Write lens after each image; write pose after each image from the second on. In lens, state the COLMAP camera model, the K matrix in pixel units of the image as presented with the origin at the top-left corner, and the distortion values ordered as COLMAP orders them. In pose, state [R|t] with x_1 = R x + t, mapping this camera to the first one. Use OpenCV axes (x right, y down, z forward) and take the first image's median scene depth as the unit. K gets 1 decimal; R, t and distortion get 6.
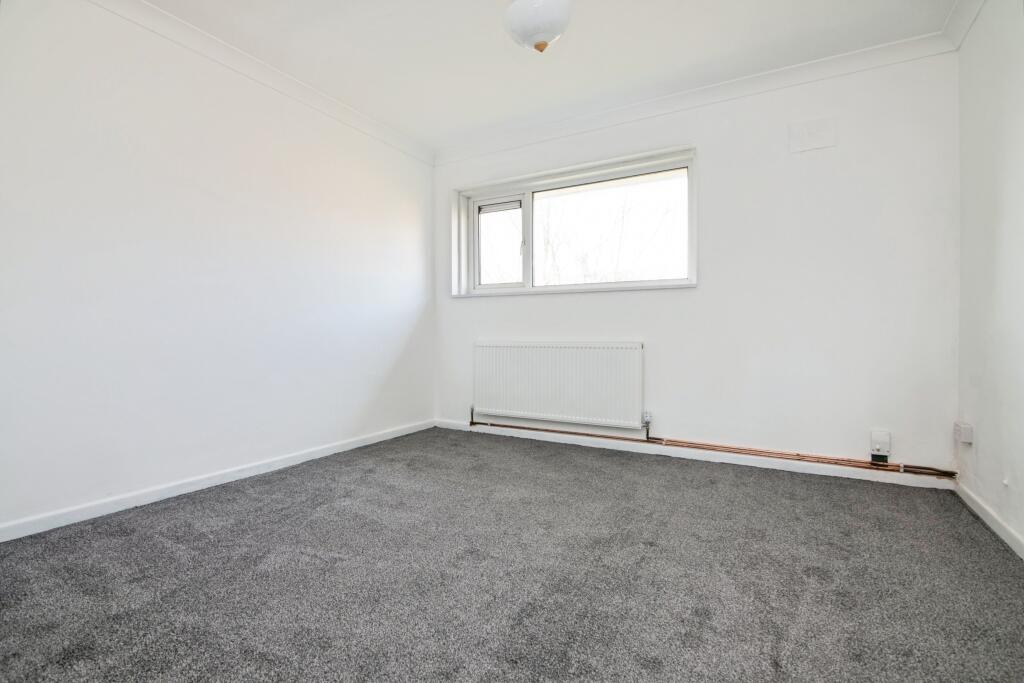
lens RADIAL K [[483.1, 0, 512.0], [0, 483.1, 341.5], [0, 0, 1]] dist [-0.018332, 0.000144]
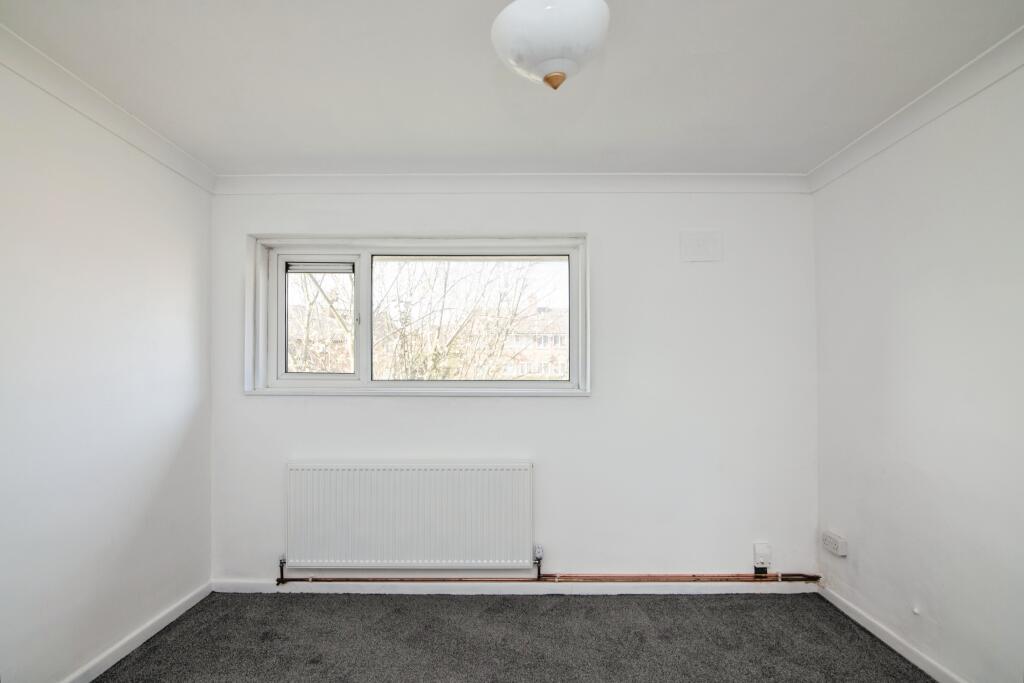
lens RADIAL K [[476.1, 0, 513.3], [0, 476.1, 363.1], [0, 0, 1]] dist [-0.020028, -0.000150]
pose [[0.862794, 0.009166, 0.505473, -0.173177], [0.007397, 0.999500, -0.030751, -0.143401], [-0.505502, 0.030270, 0.862294, 0.314085]]
